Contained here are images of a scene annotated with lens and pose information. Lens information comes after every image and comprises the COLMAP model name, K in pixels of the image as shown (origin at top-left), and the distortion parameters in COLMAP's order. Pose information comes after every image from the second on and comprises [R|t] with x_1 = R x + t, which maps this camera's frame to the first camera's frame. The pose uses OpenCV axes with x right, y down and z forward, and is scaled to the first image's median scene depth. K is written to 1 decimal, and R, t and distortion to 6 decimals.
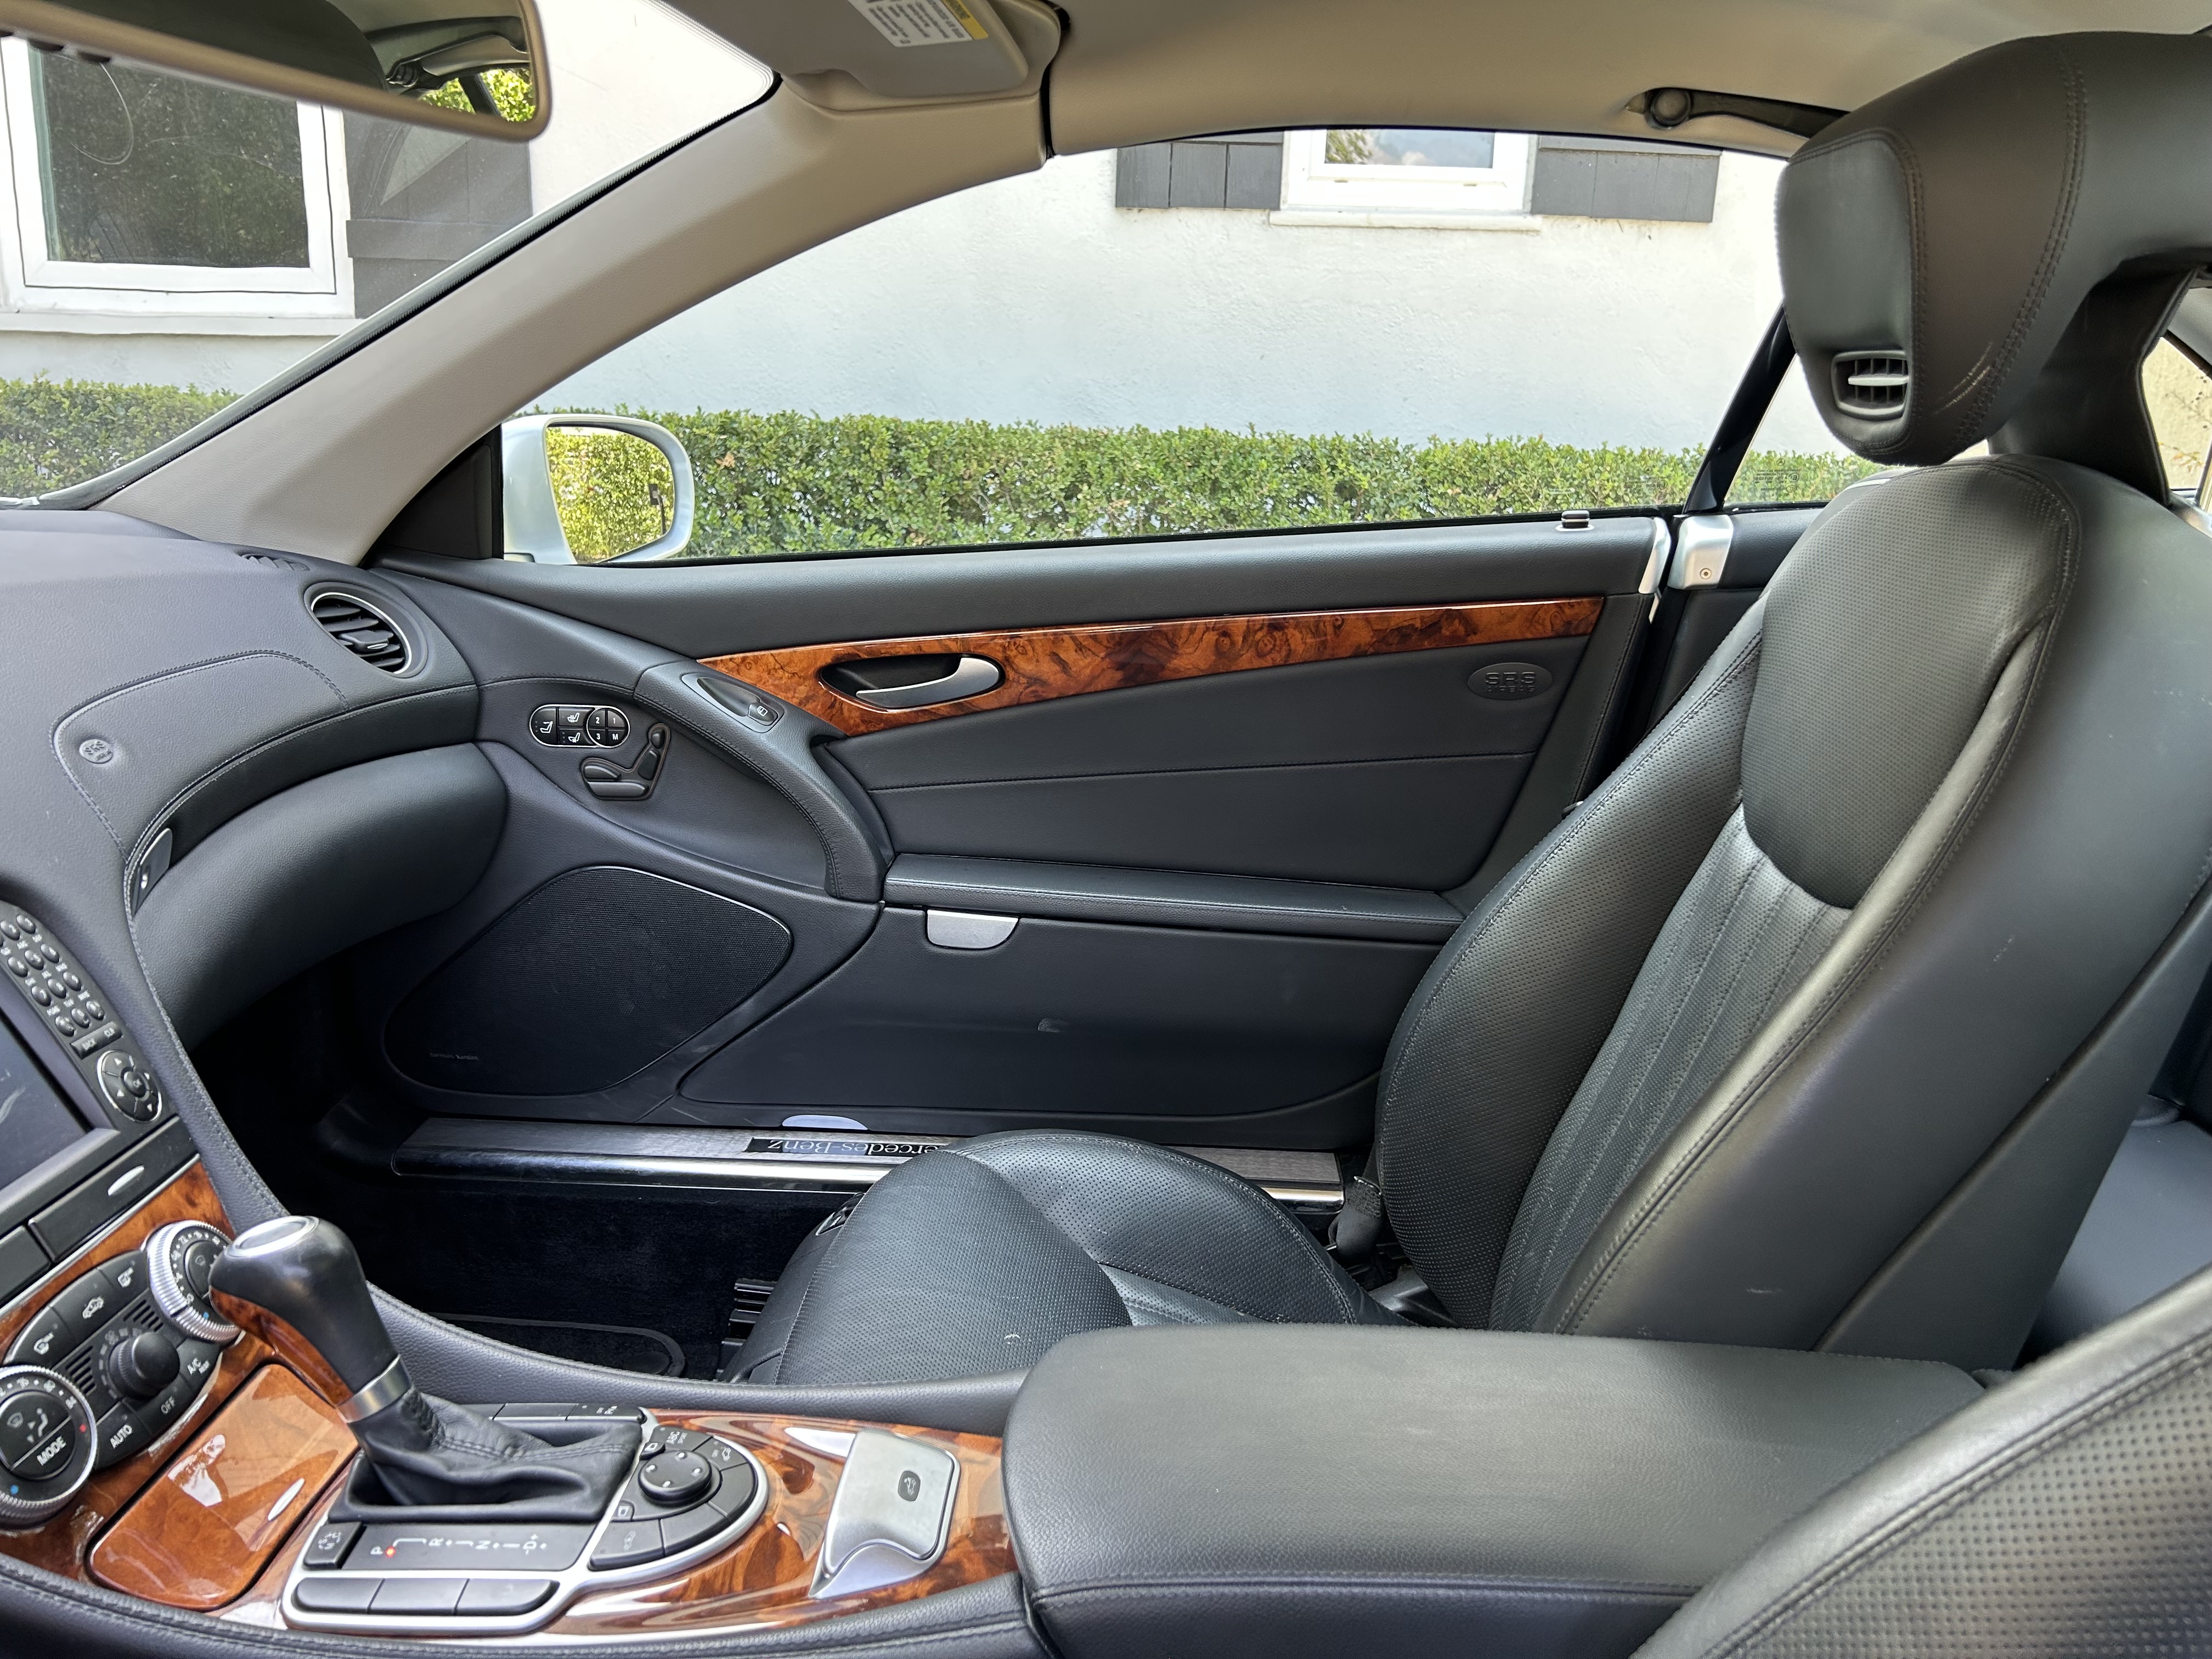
lens RADIAL K [[1660.0, 0, 1106.0], [0, 1660.0, 829.5], [0, 0, 1]] dist [0.042822, -0.048310]
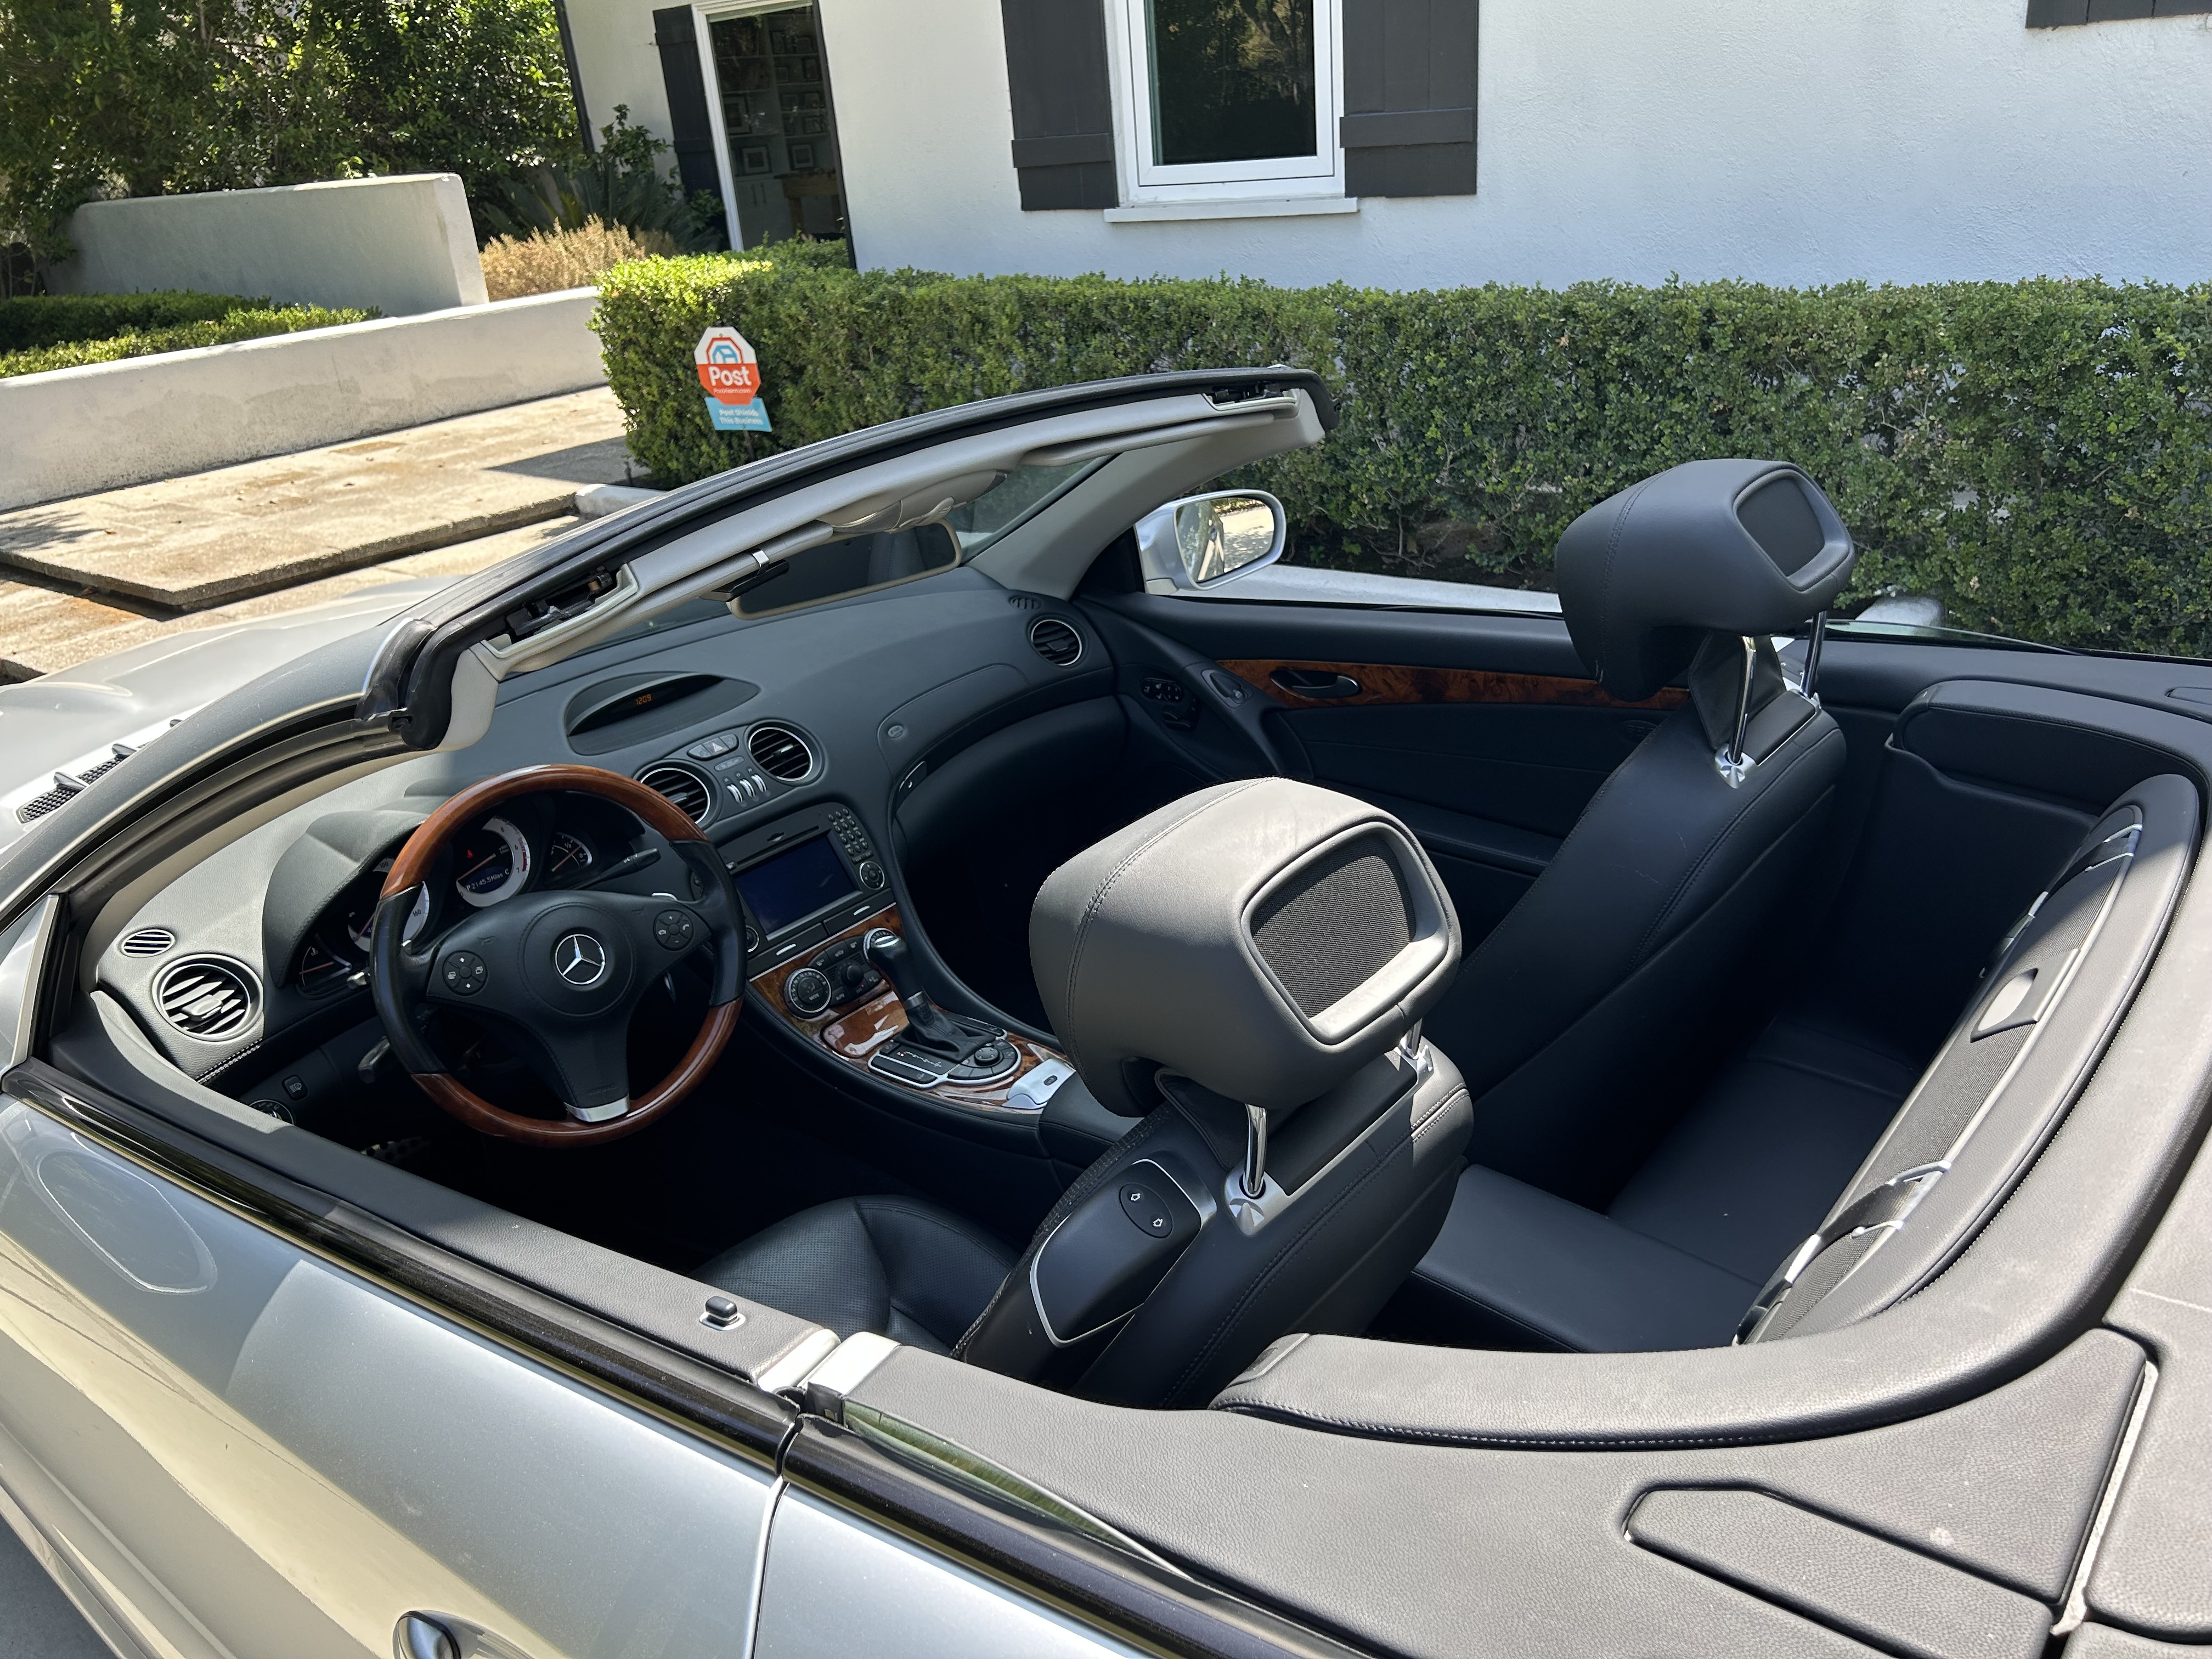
lens RADIAL K [[1666.8, 0, 1120.0], [0, 1666.8, 836.2], [0, 0, 1]] dist [0.053125, -0.064689]
pose [[0.790911, 0.163824, -0.589594, 0.781414], [-0.046596, 0.976823, 0.208913, -0.291704], [0.610155, -0.137759, 0.780214, -0.508370]]
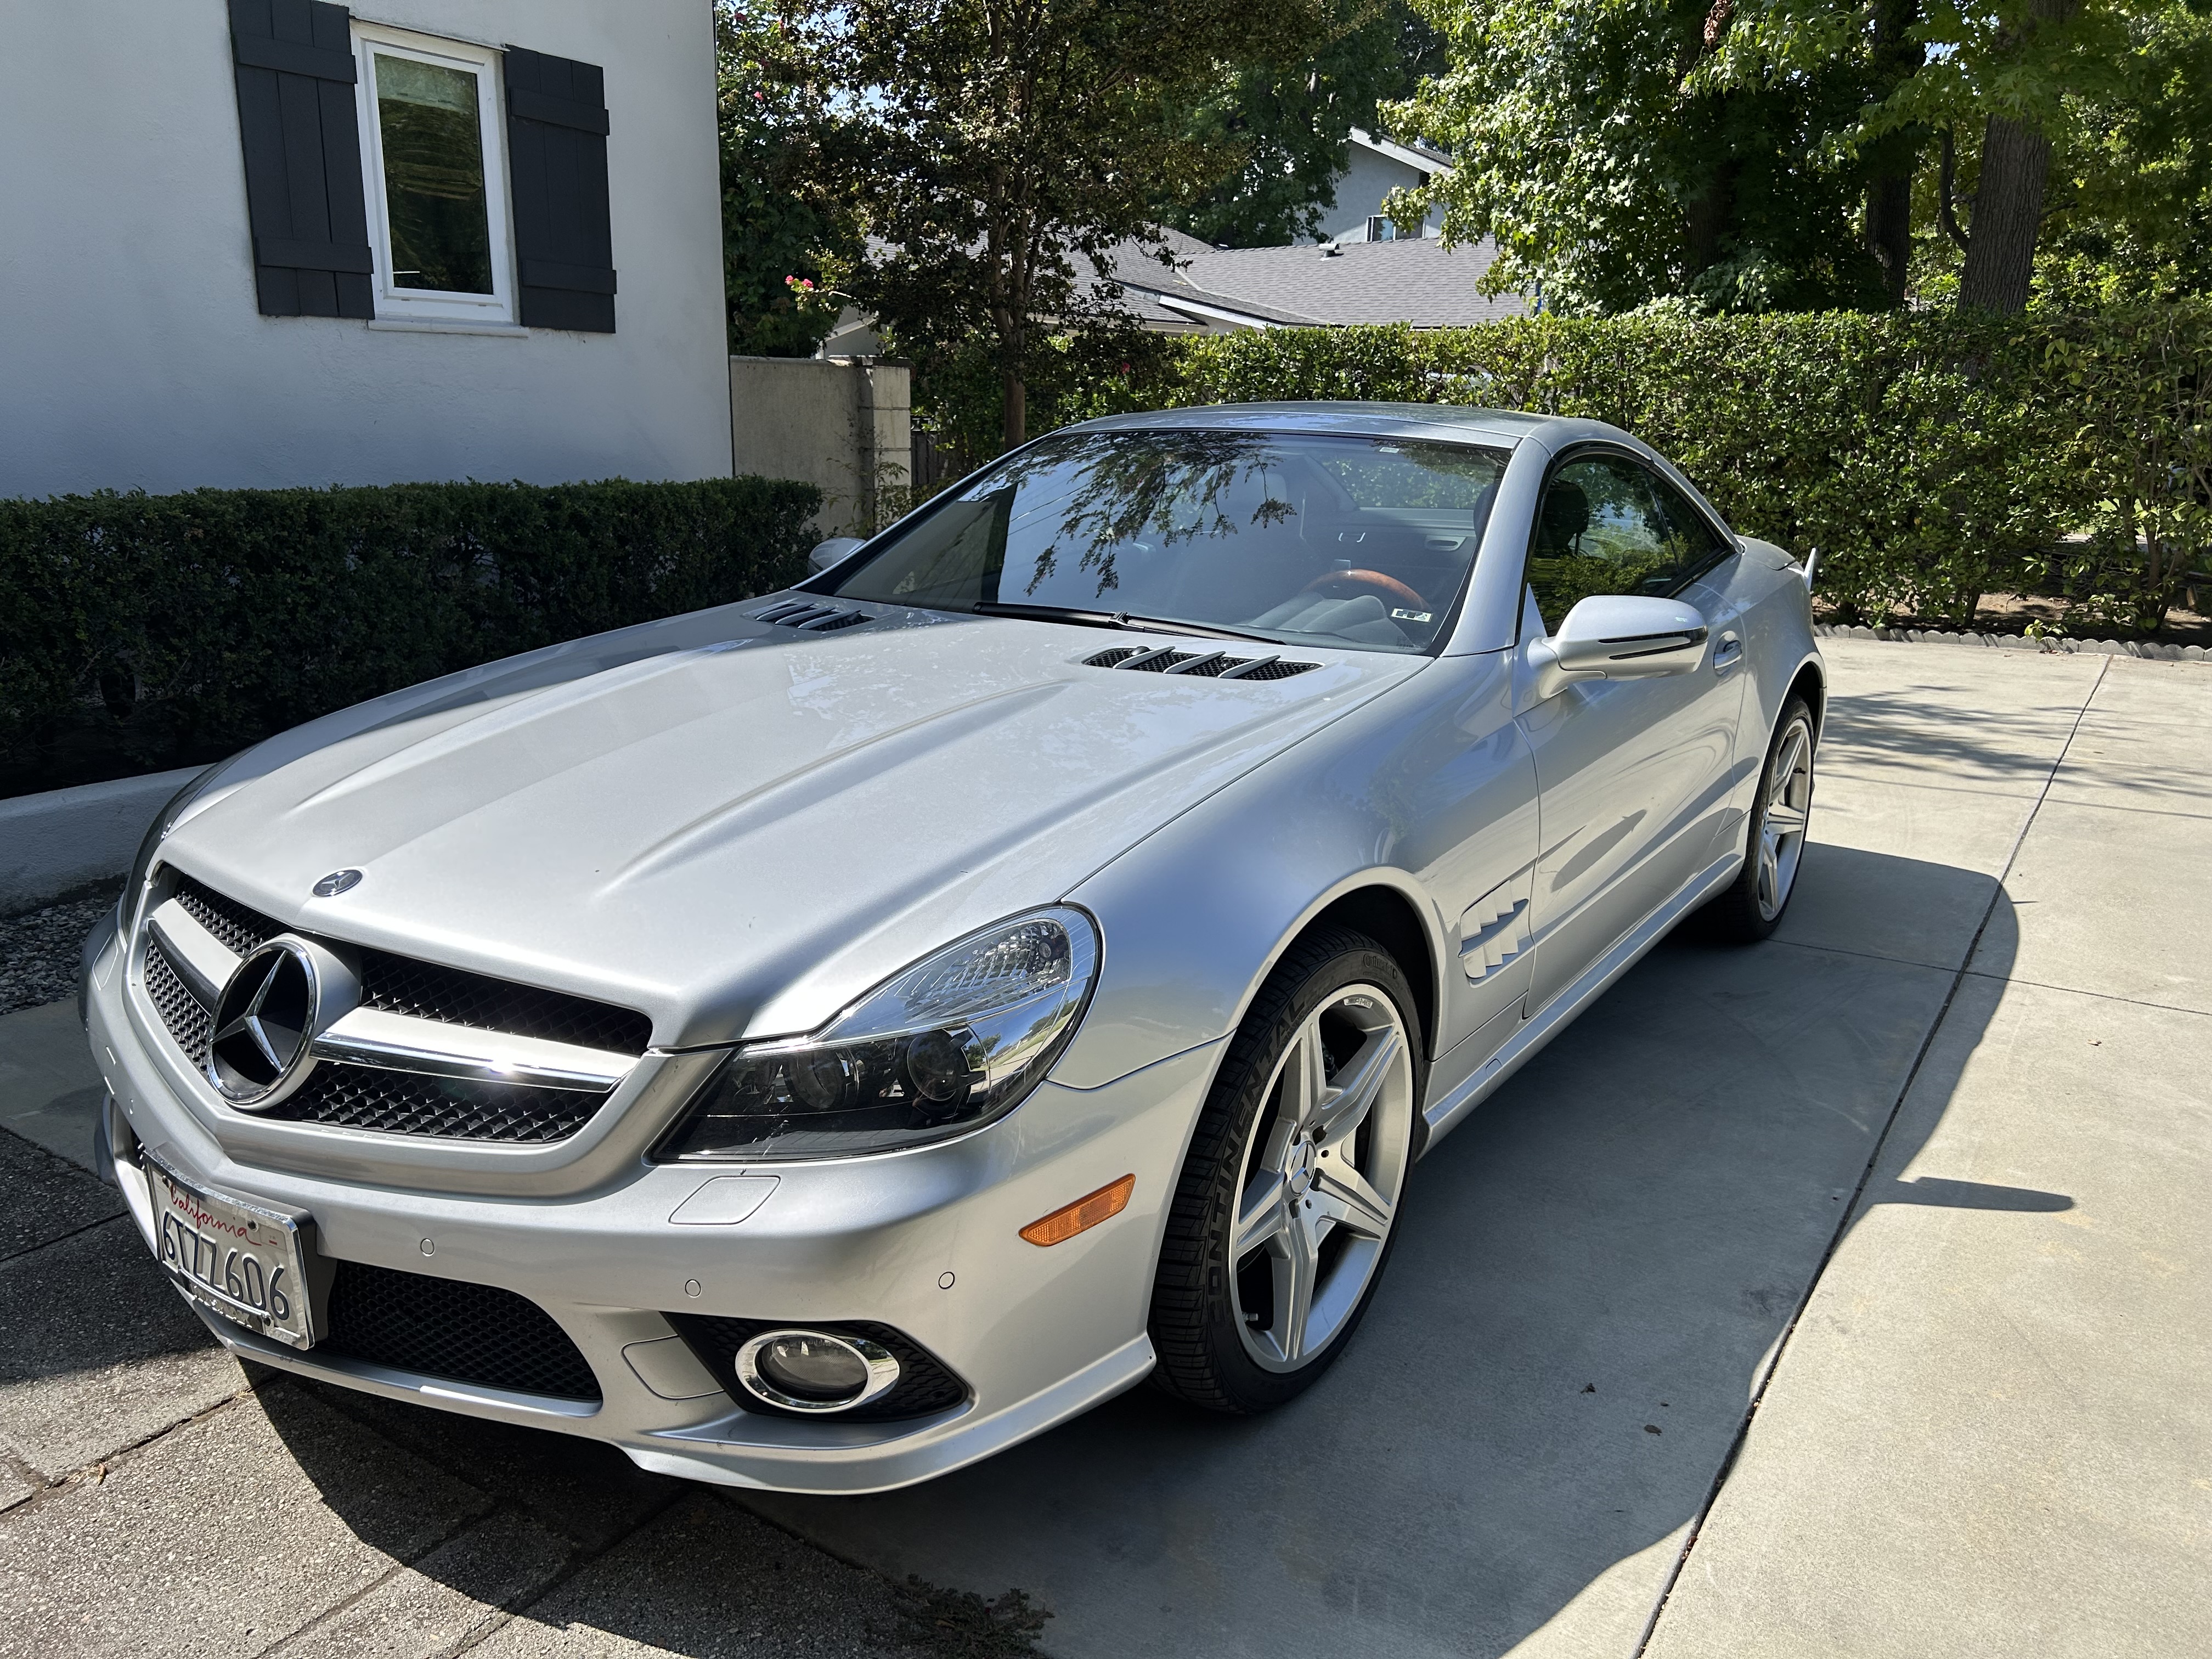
lens RADIAL K [[1643.7, 0, 1088.3], [0, 1643.7, 878.9], [0, 0, 1]] dist [0.047715, -0.090075]
pose [[0.547985, -0.250984, 0.797947, -2.508503], [0.196601, 0.965847, 0.168780, -0.095357], [-0.813056, 0.064388, 0.578614, -0.856054]]
